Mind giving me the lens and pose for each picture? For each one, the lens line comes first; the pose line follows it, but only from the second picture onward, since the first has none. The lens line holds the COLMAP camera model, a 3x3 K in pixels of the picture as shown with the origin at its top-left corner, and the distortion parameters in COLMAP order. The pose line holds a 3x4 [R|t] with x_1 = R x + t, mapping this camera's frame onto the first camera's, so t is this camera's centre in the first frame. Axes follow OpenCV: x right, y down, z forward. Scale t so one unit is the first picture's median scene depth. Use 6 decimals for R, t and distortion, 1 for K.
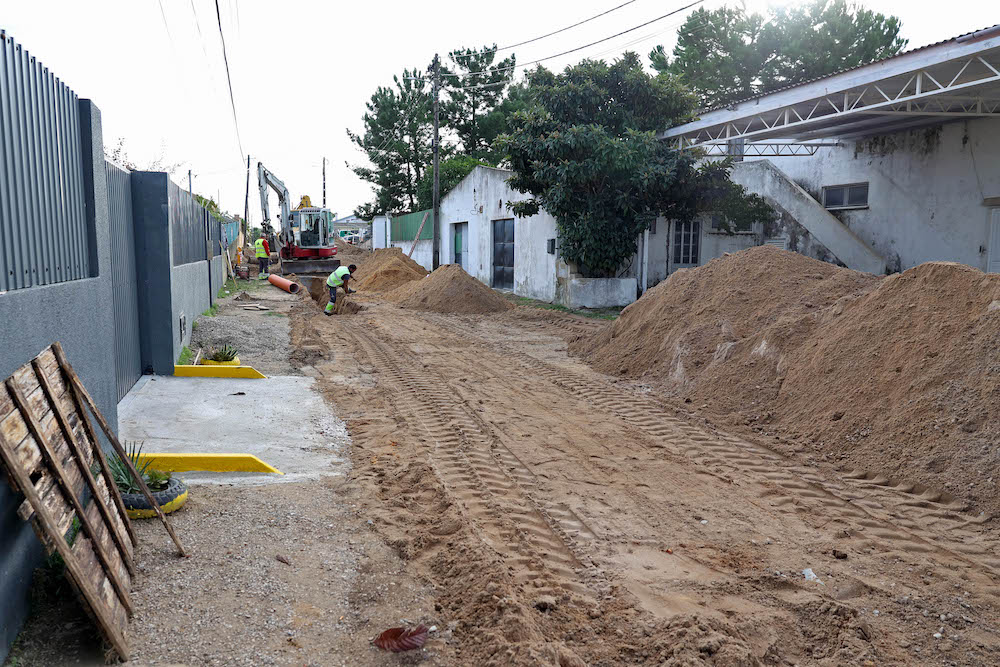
lens RADIAL K [[698.1, 0, 500.0], [0, 698.1, 333.5], [0, 0, 1]] dist [-0.000343, 0.000090]
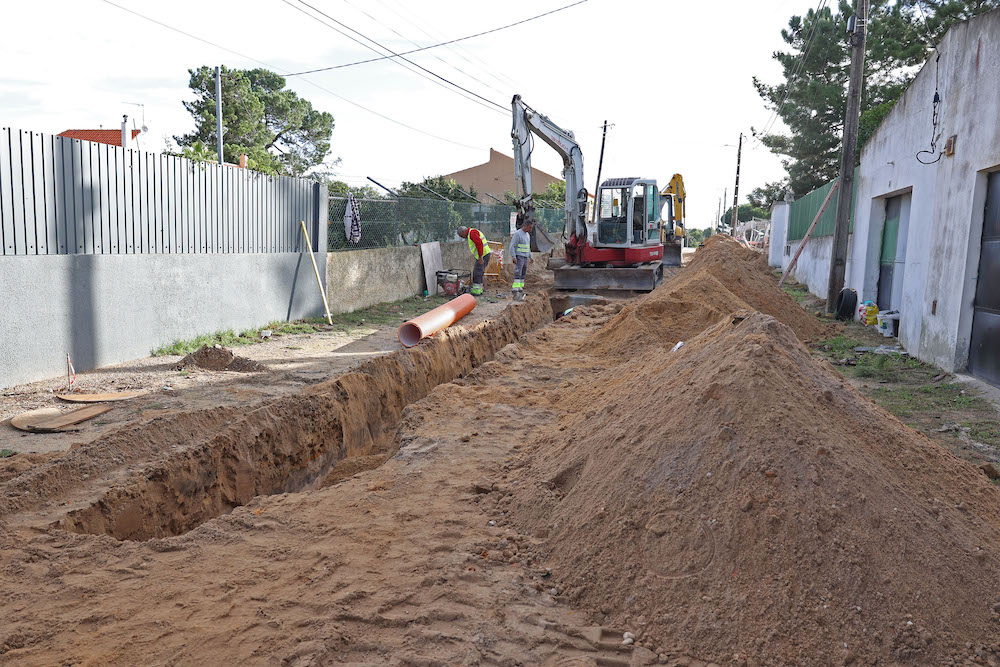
lens RADIAL K [[755.5, 0, 500.0], [0, 755.5, 333.5], [0, 0, 1]] dist [-0.000378, 0.000635]
pose [[0.833399, 0.085453, -0.546026, -0.000127], [-0.092892, 0.995577, 0.014026, -0.051030], [0.544810, 0.039032, 0.837651, 0.425854]]
